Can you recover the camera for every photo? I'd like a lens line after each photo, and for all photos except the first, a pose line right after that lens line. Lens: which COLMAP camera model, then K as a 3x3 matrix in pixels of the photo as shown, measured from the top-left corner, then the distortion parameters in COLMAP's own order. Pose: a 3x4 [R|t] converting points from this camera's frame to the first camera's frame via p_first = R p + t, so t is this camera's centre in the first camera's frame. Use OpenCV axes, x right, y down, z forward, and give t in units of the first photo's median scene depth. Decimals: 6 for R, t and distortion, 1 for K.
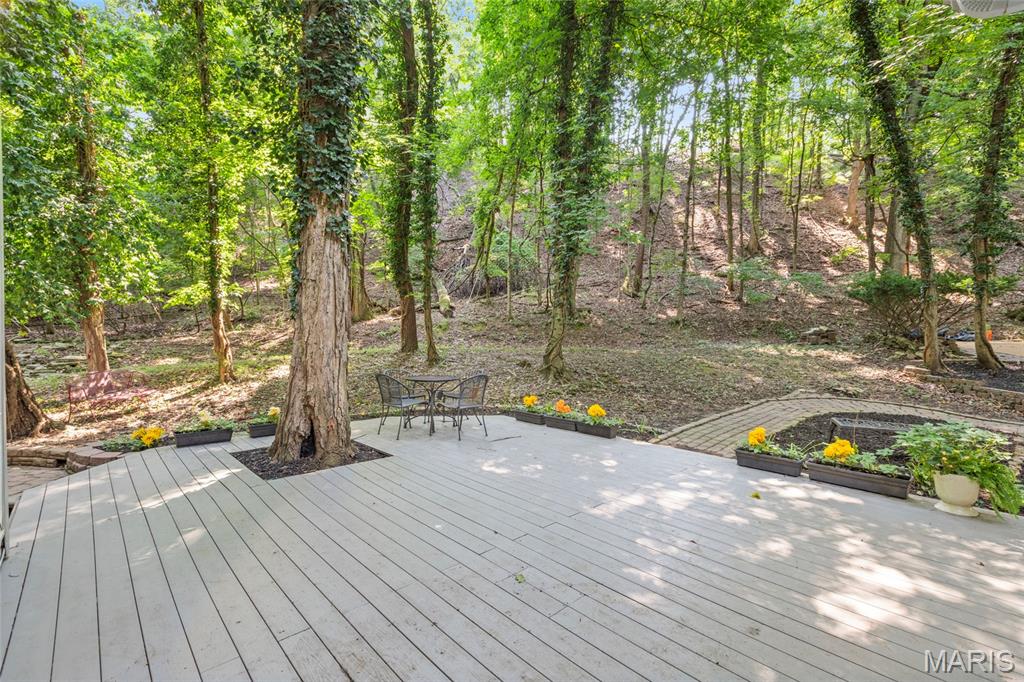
lens RADIAL K [[451.8, 0, 512.0], [0, 451.8, 341.0], [0, 0, 1]] dist [-0.000295, 0.000054]
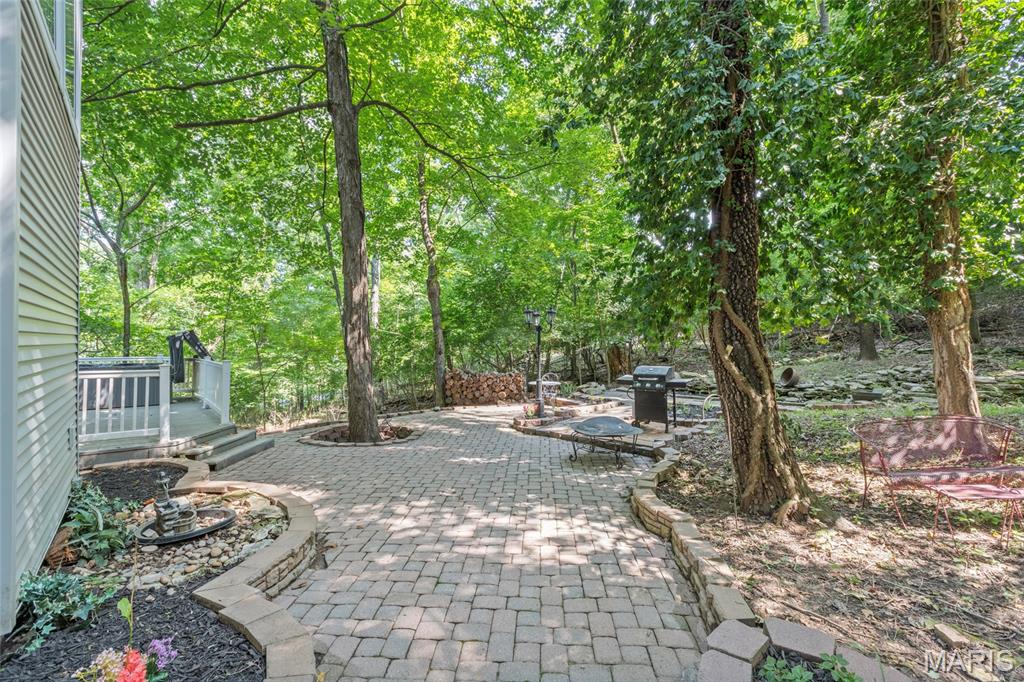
lens RADIAL K [[451.8, 0, 512.0], [0, 451.8, 341.0], [0, 0, 1]] dist [-0.000295, 0.000054]
pose [[-0.074750, 0.001955, -0.997200, -0.355630], [-0.021966, 0.999752, 0.003607, -0.008092], [0.996960, 0.022174, -0.074689, 0.531590]]
